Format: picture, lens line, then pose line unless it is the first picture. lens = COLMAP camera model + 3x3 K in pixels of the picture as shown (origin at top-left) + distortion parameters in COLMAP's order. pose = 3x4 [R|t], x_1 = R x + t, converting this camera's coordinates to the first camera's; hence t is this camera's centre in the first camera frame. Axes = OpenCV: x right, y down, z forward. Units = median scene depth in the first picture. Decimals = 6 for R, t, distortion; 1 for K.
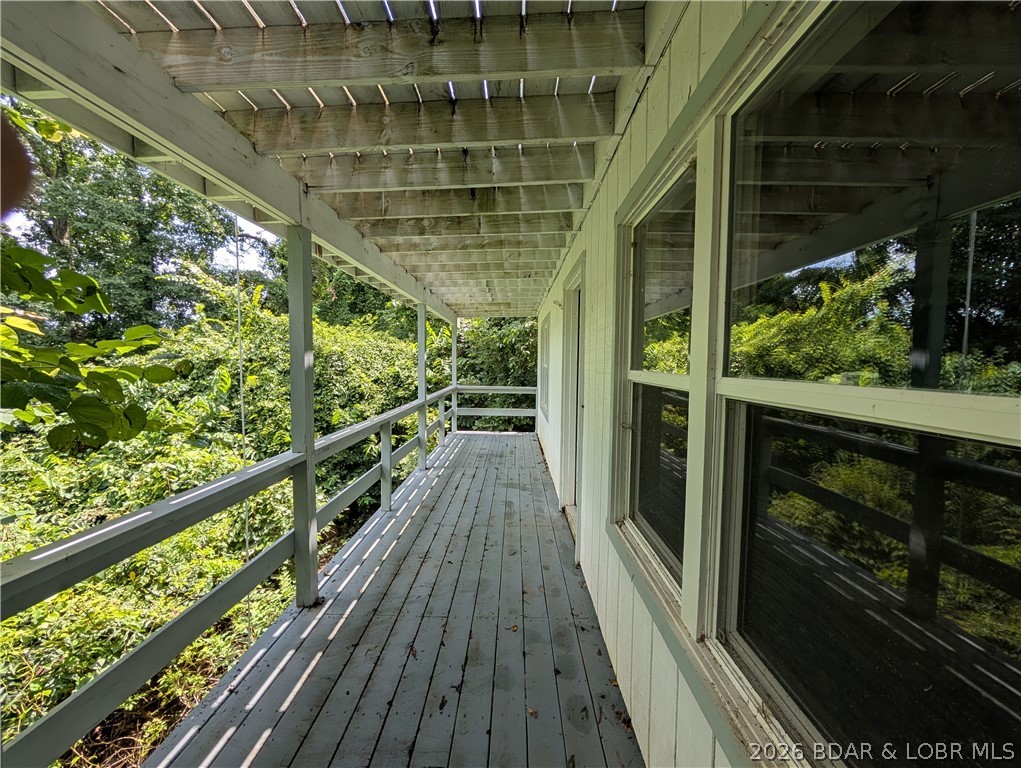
lens RADIAL K [[387.2, 0, 507.6], [0, 387.2, 384.2], [0, 0, 1]] dist [-0.000822, -0.000194]
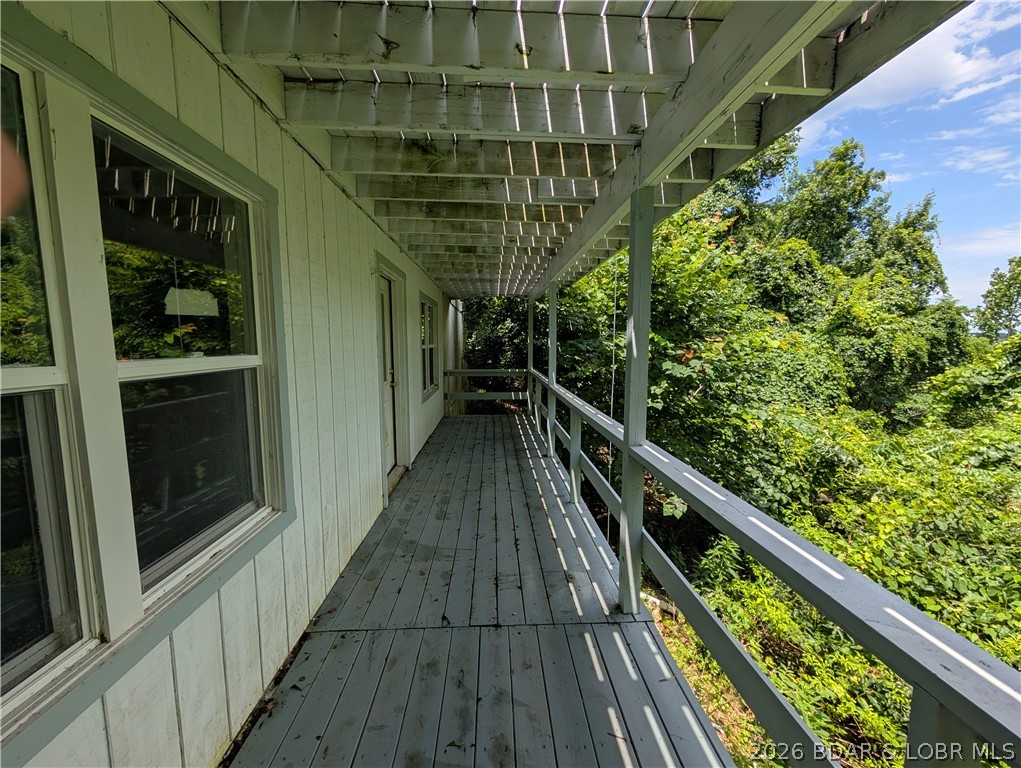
lens RADIAL K [[387.2, 0, 507.6], [0, 387.2, 384.2], [0, 0, 1]] dist [-0.000822, -0.000194]
pose [[-0.998180, 0.000735, -0.060302, -0.091376], [-0.009154, 0.986490, 0.163563, -0.108070], [0.059607, 0.163818, -0.984688, 1.835534]]
